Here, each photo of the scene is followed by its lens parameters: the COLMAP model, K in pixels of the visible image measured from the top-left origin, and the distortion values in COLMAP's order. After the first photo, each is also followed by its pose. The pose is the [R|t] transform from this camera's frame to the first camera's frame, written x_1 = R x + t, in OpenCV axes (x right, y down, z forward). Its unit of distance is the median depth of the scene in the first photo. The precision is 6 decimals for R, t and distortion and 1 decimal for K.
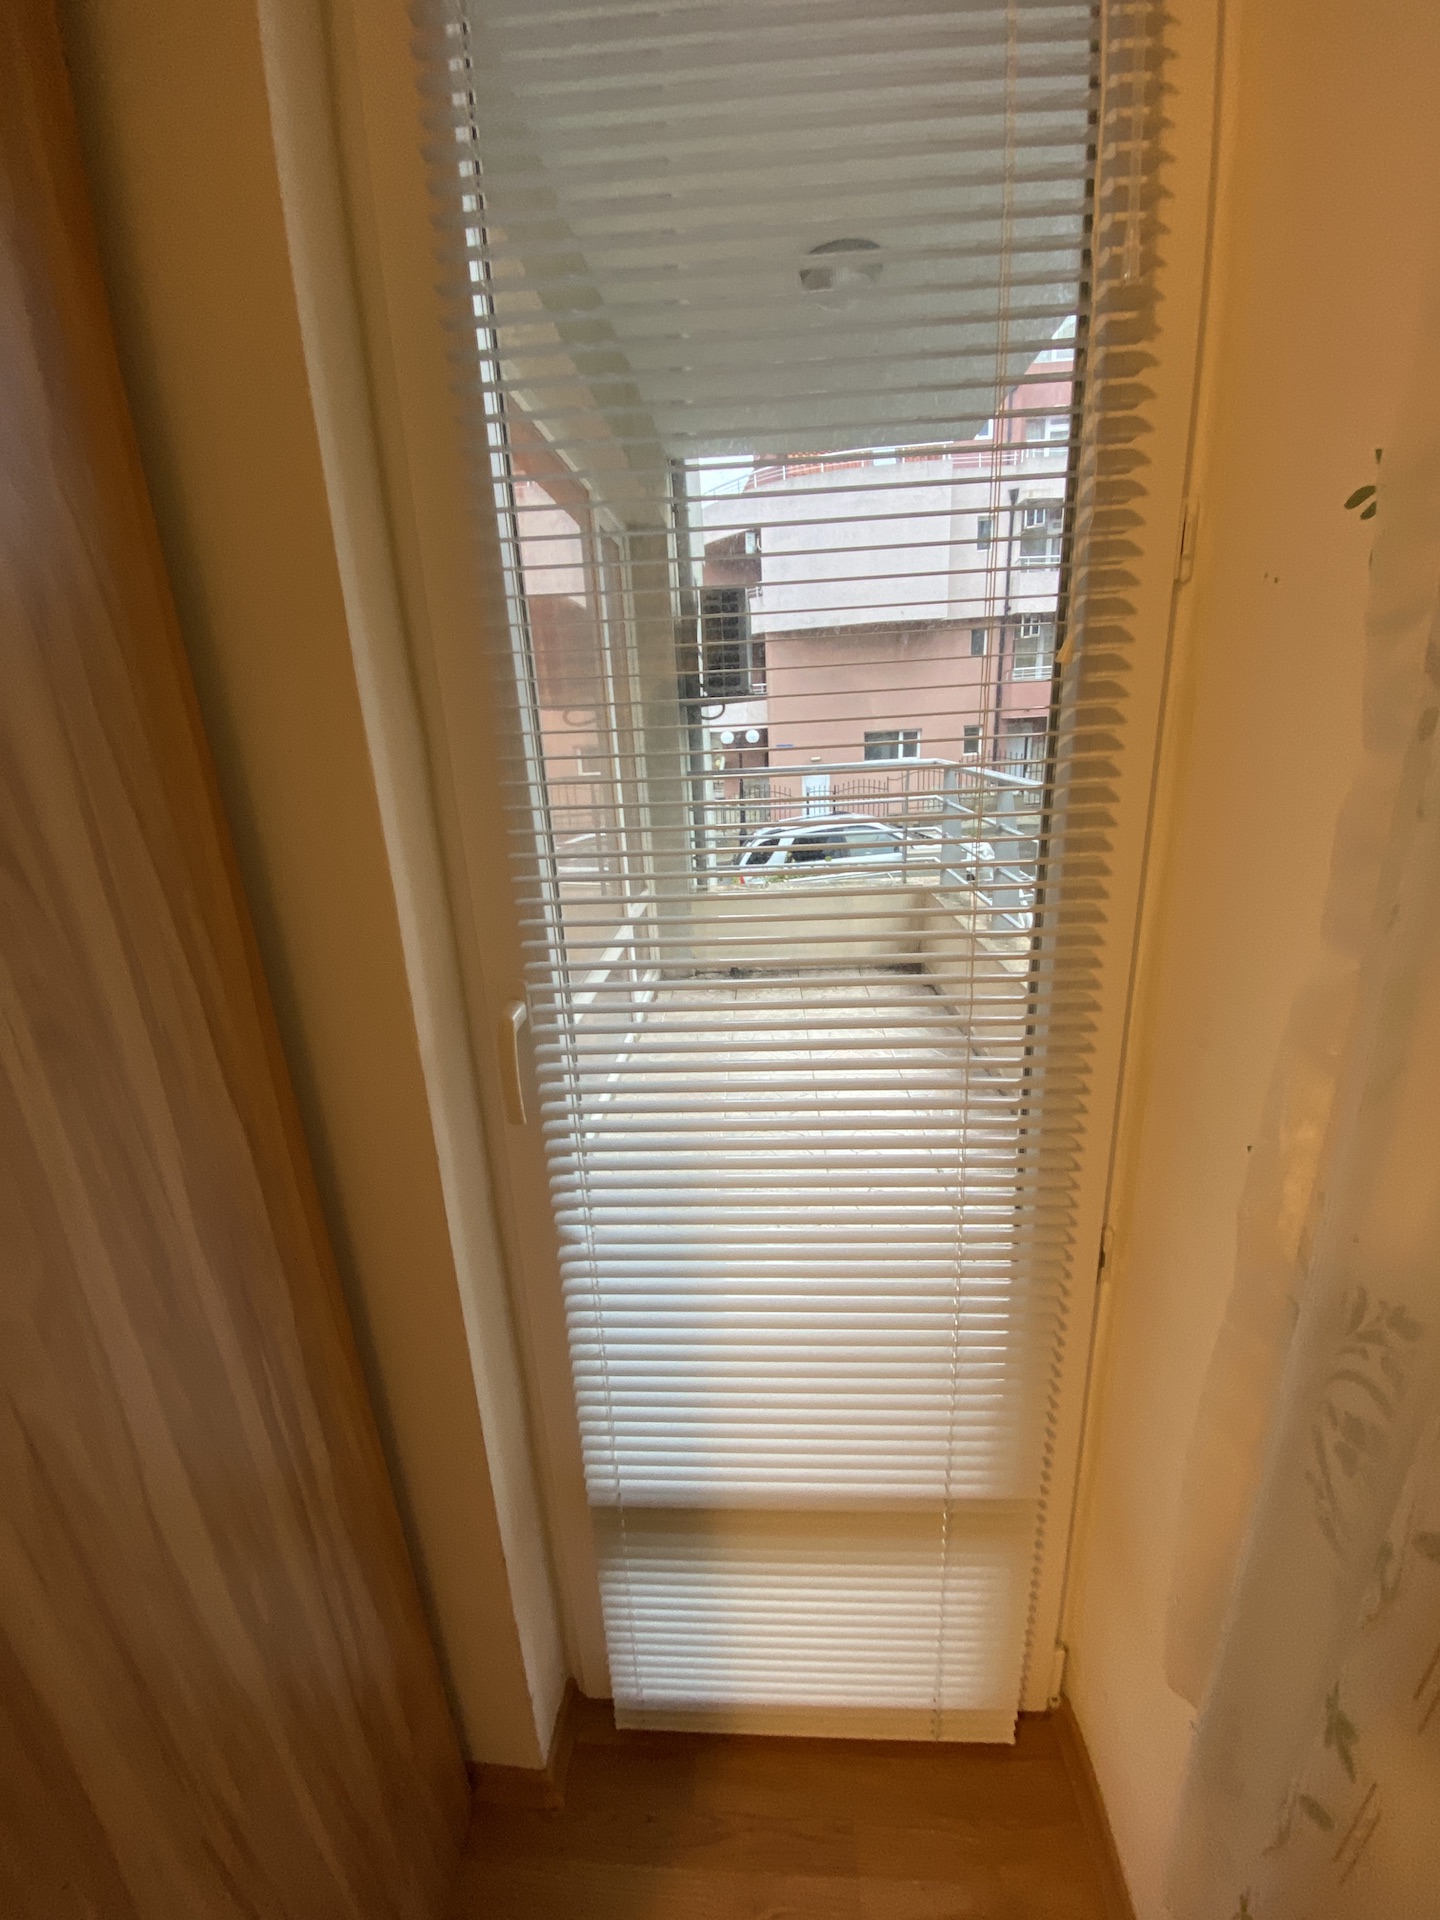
lens RADIAL K [[767.5, 0, 720.0], [0, 767.5, 960.0], [0, 0, 1]] dist [0.028866, -0.020534]
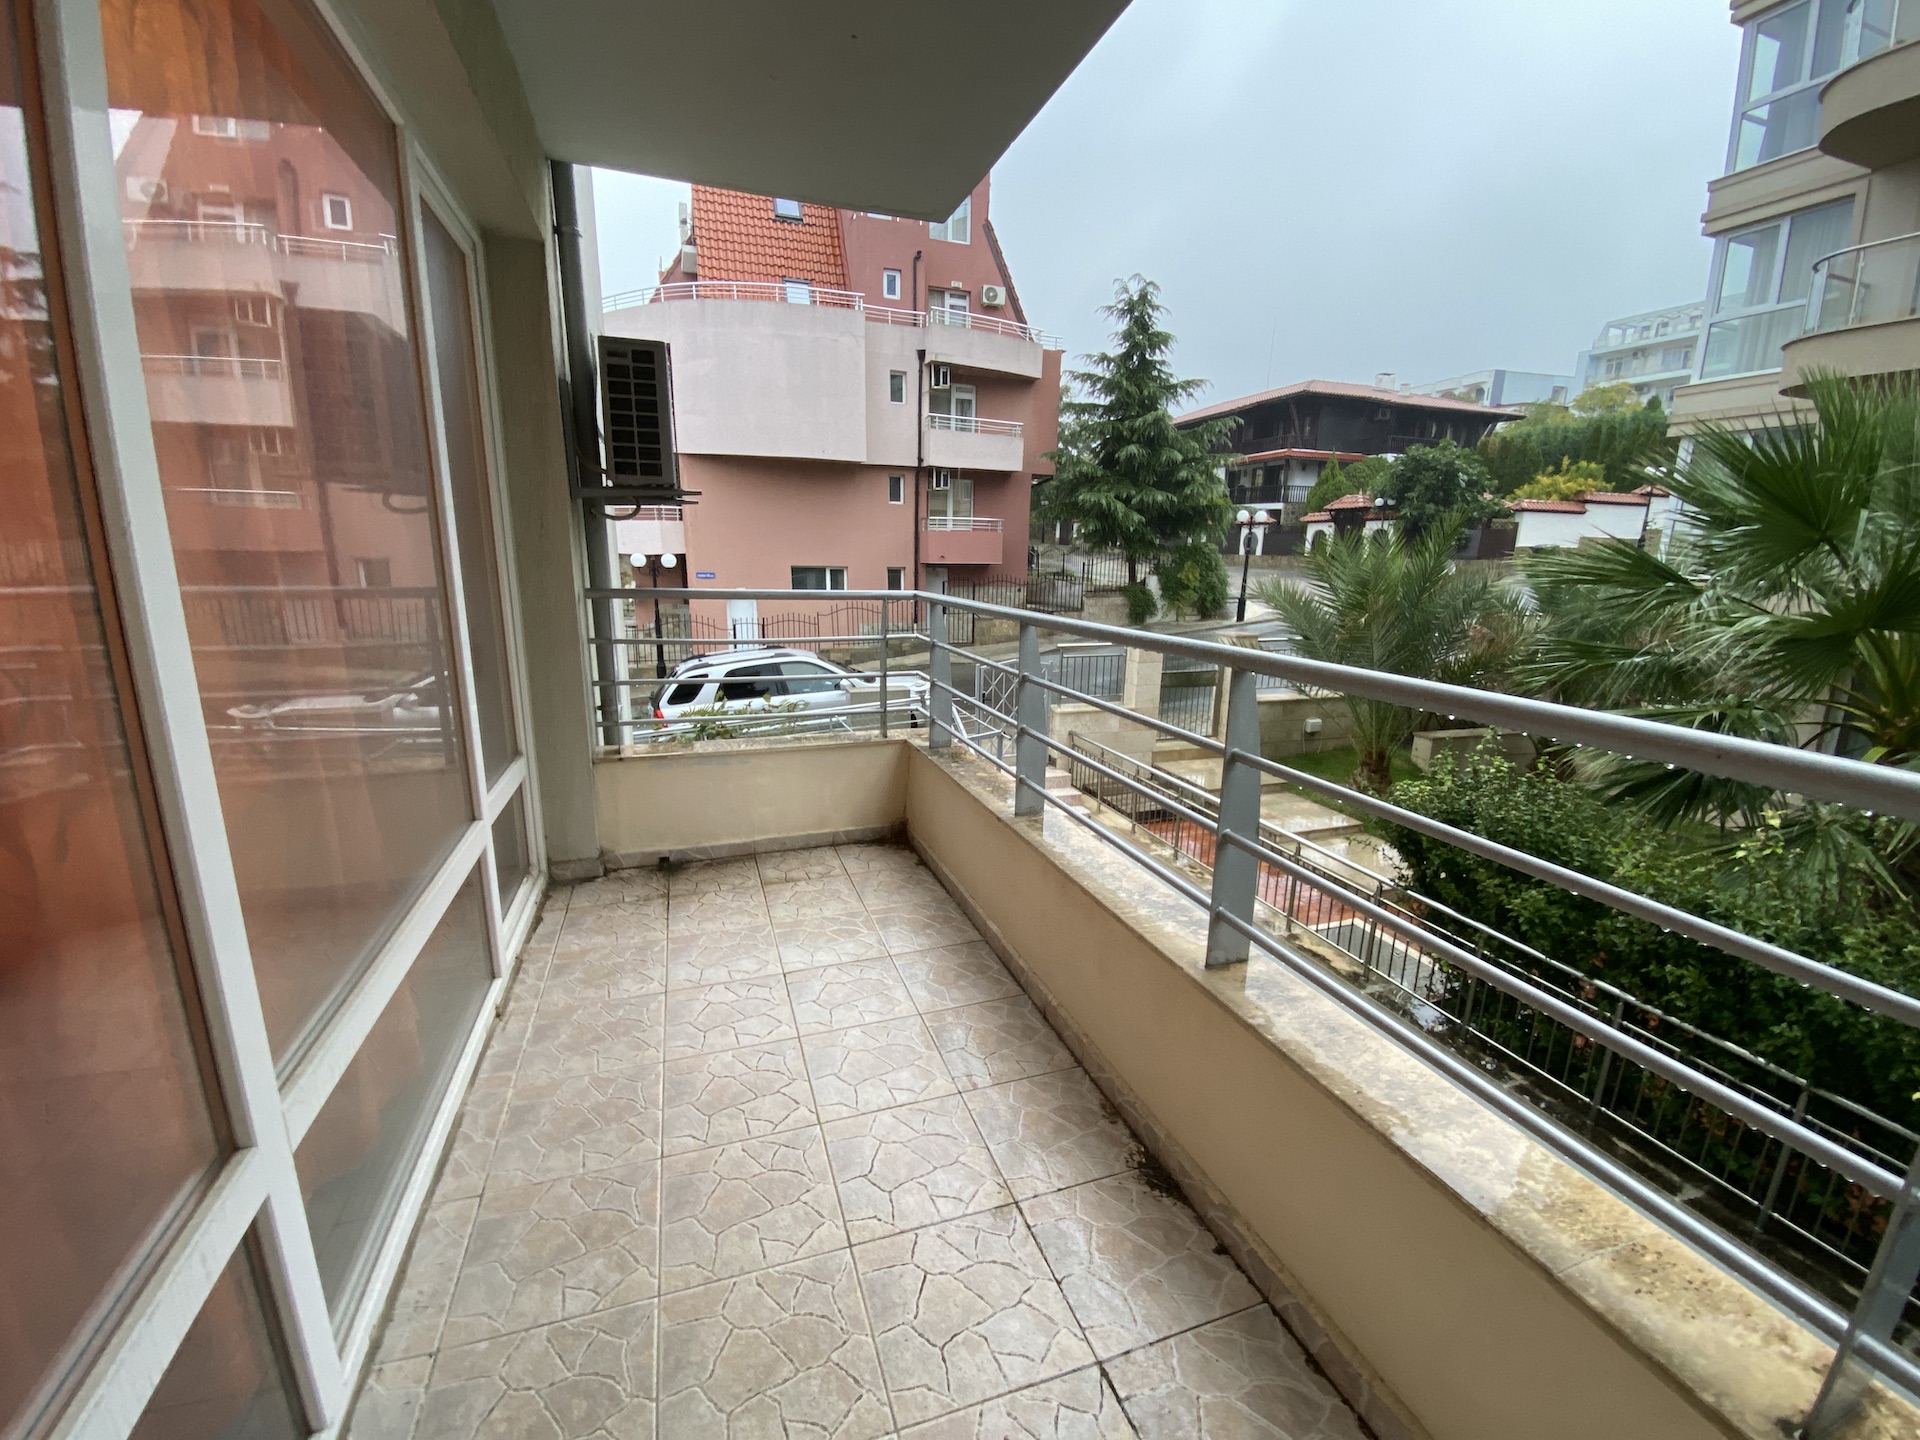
lens RADIAL K [[767.5, 0, 952.4], [0, 767.5, 740.2], [0, 0, 1]] dist [0.028866, -0.020534]
pose [[0.924373, -0.025328, 0.380647, -0.001995], [0.050651, 0.997108, -0.056655, -0.025858], [-0.378111, 0.071650, 0.922983, 0.123234]]
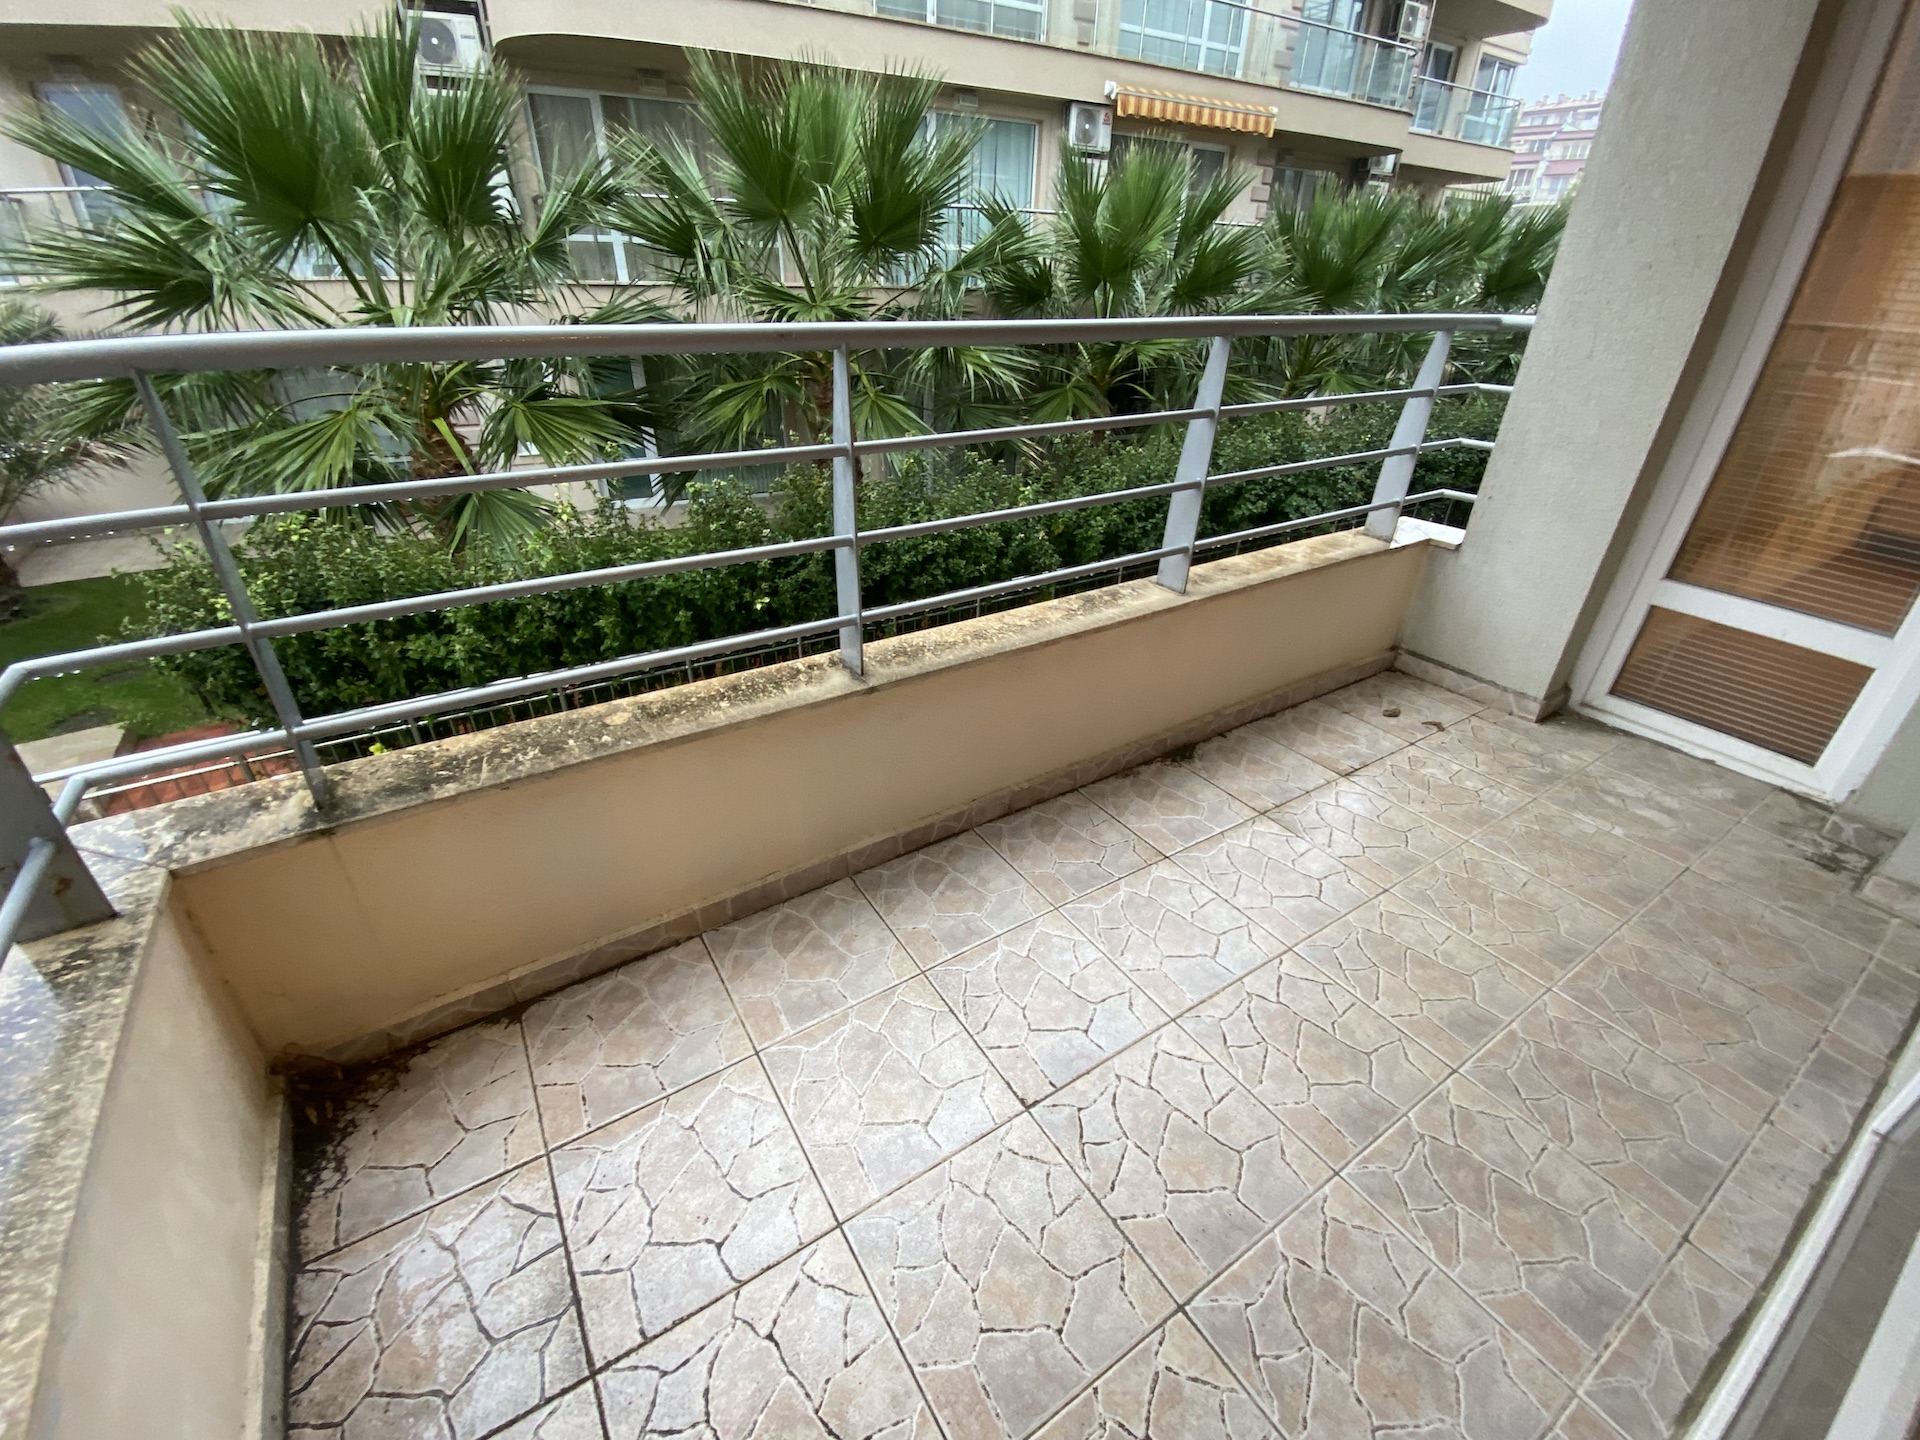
lens RADIAL K [[776.0, 0, 951.7], [0, 776.0, 734.1], [0, 0, 1]] dist [0.022892, -0.021448]
pose [[-0.576436, -0.380420, 0.723189, -0.030013], [0.260437, 0.753337, 0.603867, -0.117896], [-0.774528, 0.536436, -0.335175, 0.459664]]
